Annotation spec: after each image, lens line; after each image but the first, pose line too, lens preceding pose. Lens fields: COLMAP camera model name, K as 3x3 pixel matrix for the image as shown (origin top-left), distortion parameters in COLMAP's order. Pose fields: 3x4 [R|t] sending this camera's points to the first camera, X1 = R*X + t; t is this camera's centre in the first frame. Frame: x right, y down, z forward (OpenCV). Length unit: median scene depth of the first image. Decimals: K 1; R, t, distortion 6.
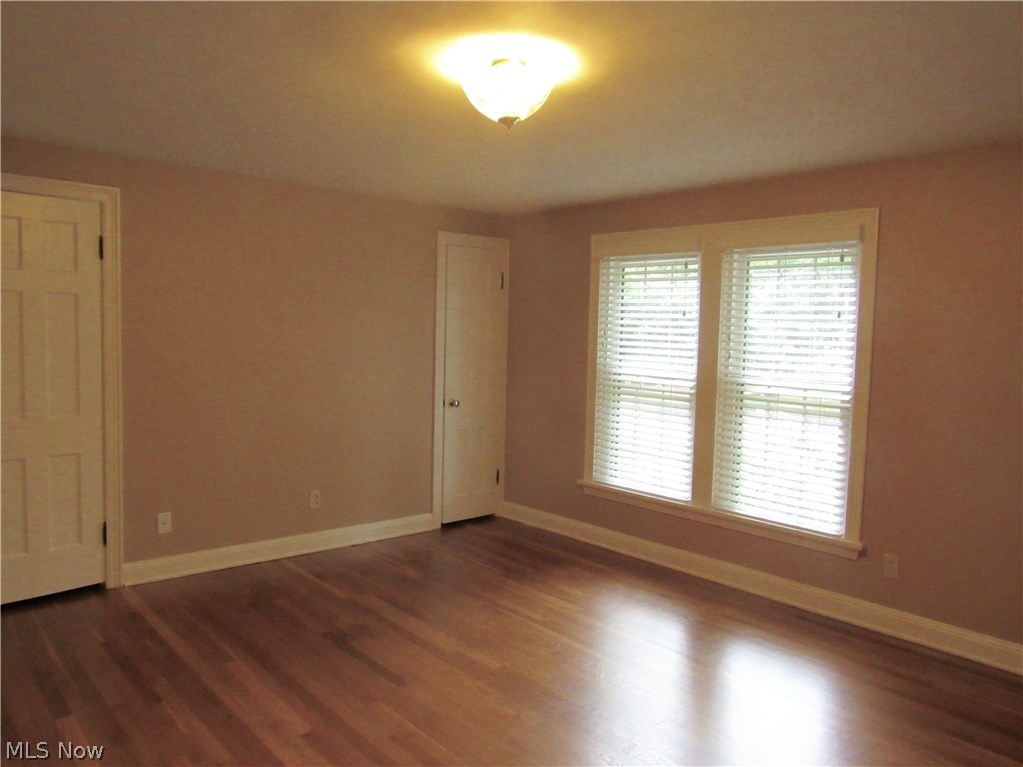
lens RADIAL K [[744.4, 0, 511.5], [0, 744.4, 383.5], [0, 0, 1]] dist [-0.026256, 0.000100]
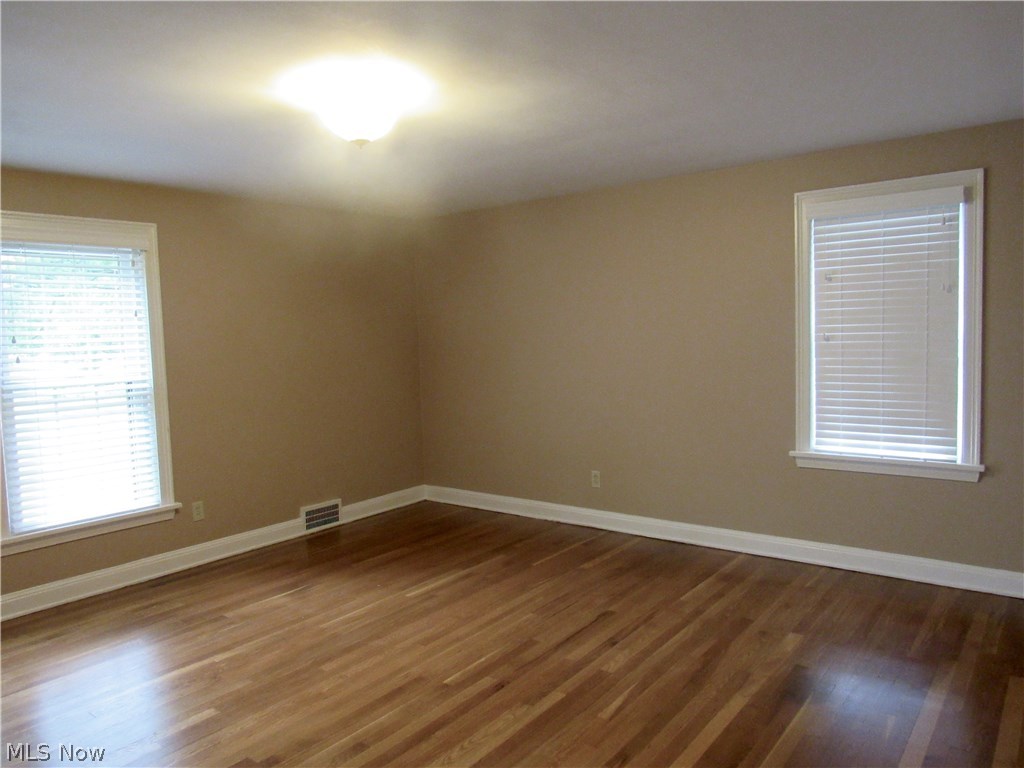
lens RADIAL K [[745.2, 0, 512.0], [0, 745.2, 384.0], [0, 0, 1]] dist [-0.026256, 0.000100]
pose [[-0.223124, -0.093035, 0.970340, -0.799302], [0.078238, 0.990515, 0.112959, -0.069446], [-0.971645, 0.101121, -0.213729, 0.701368]]
